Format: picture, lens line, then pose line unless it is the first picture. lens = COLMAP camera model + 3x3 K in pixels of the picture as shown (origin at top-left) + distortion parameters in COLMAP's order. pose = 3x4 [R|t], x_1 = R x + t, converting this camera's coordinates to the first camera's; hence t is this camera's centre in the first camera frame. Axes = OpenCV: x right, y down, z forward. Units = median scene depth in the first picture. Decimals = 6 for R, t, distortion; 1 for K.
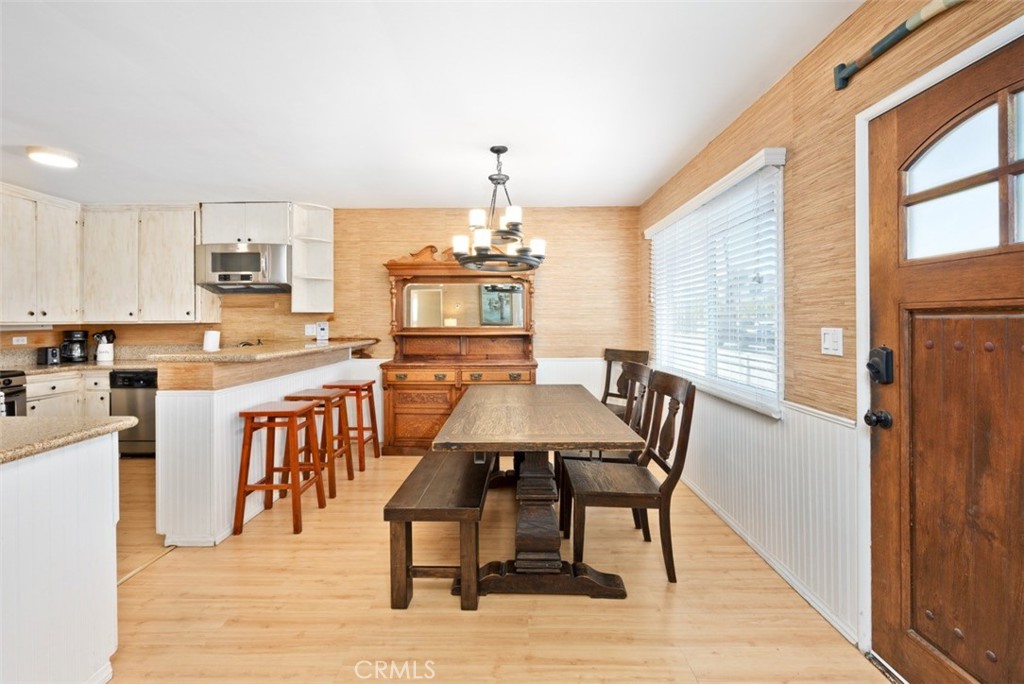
lens RADIAL K [[441.8, 0, 504.2], [0, 441.8, 321.1], [0, 0, 1]] dist [0.000912, -0.000003]
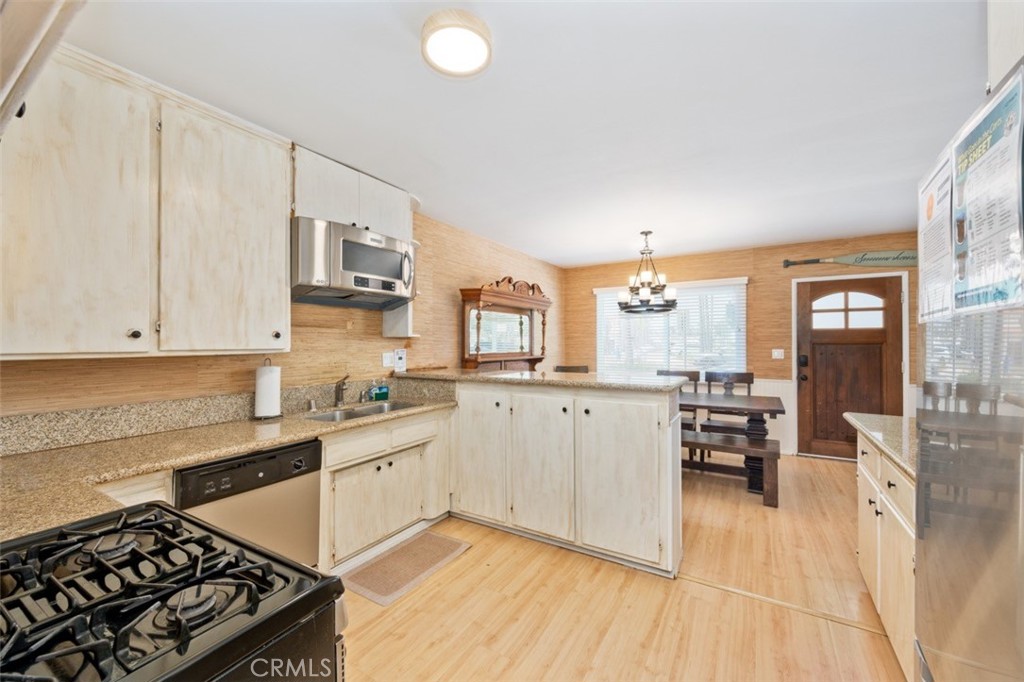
lens RADIAL K [[405.3, 0, 512.7], [0, 405.3, 341.1], [0, 0, 1]] dist [0.000124, 0.000013]
pose [[0.500724, 0.006993, 0.865579, -2.028249], [-0.000043, 0.999968, -0.008054, -0.013811], [-0.865607, 0.003996, 0.500708, 1.006080]]
